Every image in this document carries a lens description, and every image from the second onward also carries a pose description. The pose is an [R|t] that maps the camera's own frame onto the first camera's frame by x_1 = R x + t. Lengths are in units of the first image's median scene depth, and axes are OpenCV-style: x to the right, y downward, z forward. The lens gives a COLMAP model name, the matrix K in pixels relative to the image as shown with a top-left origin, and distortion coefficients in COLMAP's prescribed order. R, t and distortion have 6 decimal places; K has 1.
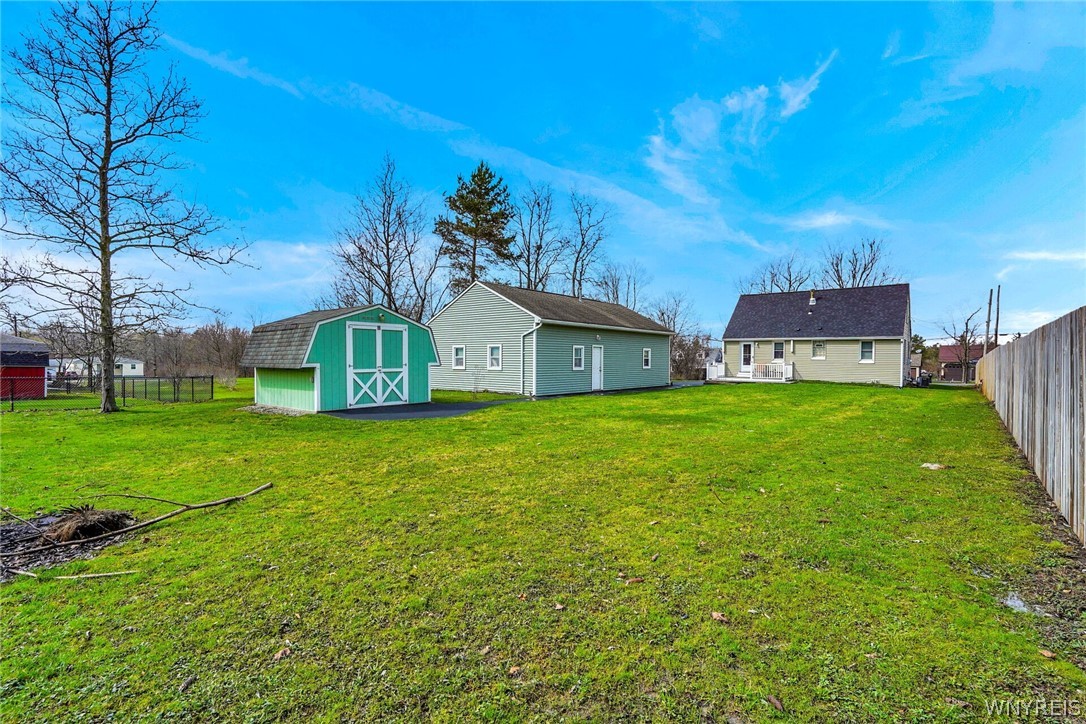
lens RADIAL K [[499.8, 0, 535.7], [0, 499.8, 366.6], [0, 0, 1]] dist [-0.001692, 0.000482]
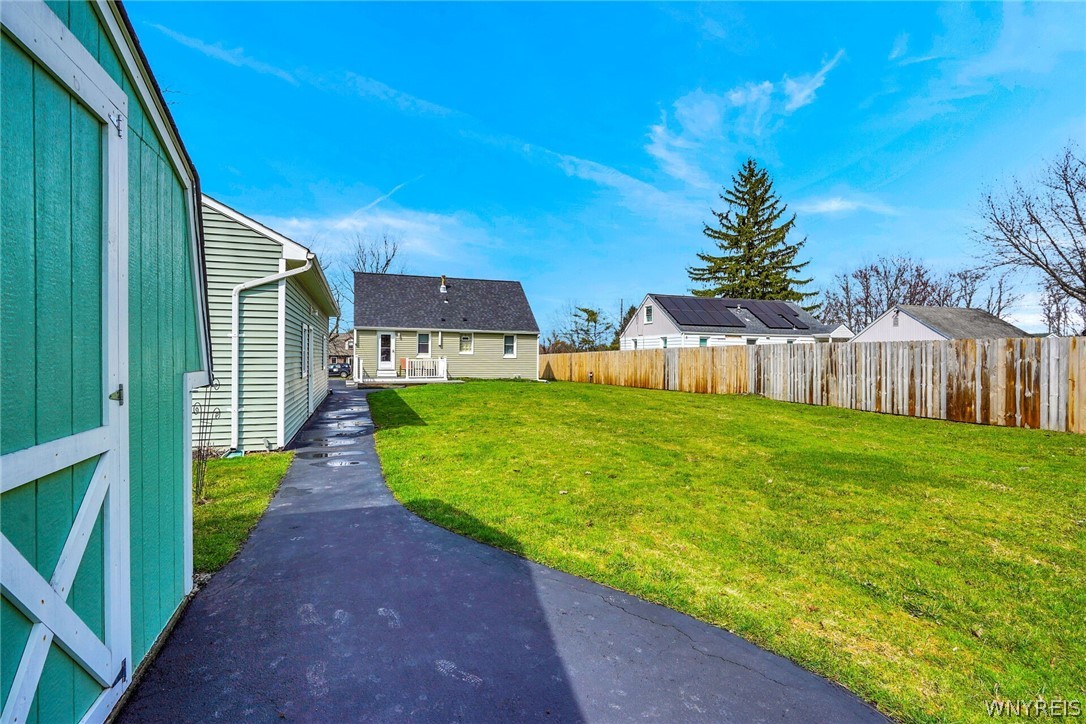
lens RADIAL K [[510.8, 0, 530.2], [0, 510.8, 358.5], [0, 0, 1]] dist [-0.002717, 0.000779]
pose [[0.523932, -0.006942, 0.851732, -0.161550], [0.011172, 0.999937, 0.001278, -0.006356], [-0.851687, 0.008846, 0.523977, 0.427866]]
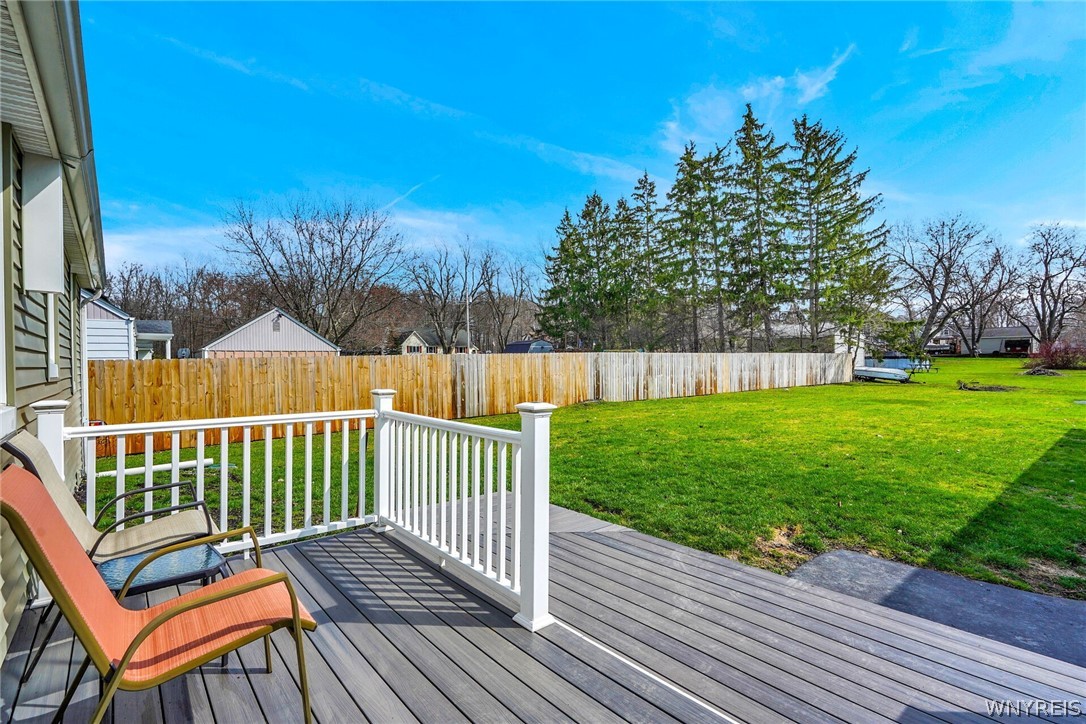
lens RADIAL K [[510.8, 0, 530.2], [0, 510.8, 358.5], [0, 0, 1]] dist [-0.002717, 0.000779]
pose [[-0.980742, 0.004350, 0.195258, 0.432799], [0.006389, 0.999931, 0.009814, -0.017631], [-0.195202, 0.010873, -0.980703, 1.127342]]
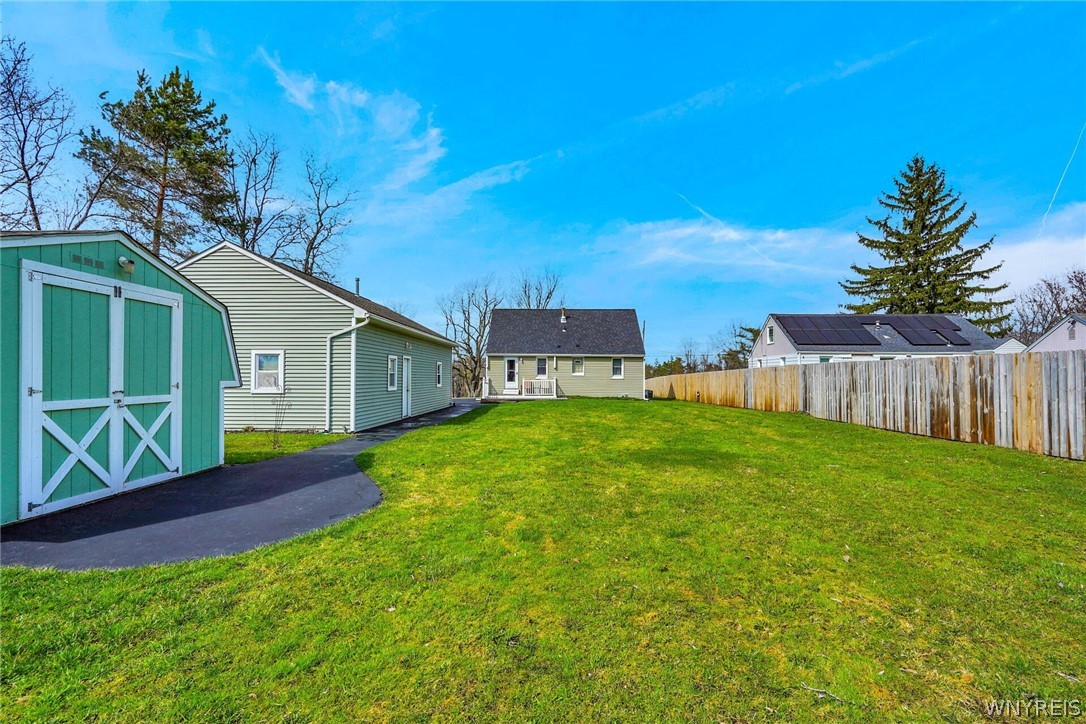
lens RADIAL K [[499.8, 0, 535.7], [0, 499.8, 366.6], [0, 0, 1]] dist [-0.001692, 0.000482]
pose [[0.789555, 0.008792, 0.613616, -0.142831], [0.013113, 0.999427, -0.031192, -0.001452], [-0.613539, 0.032674, 0.788988, 0.239660]]
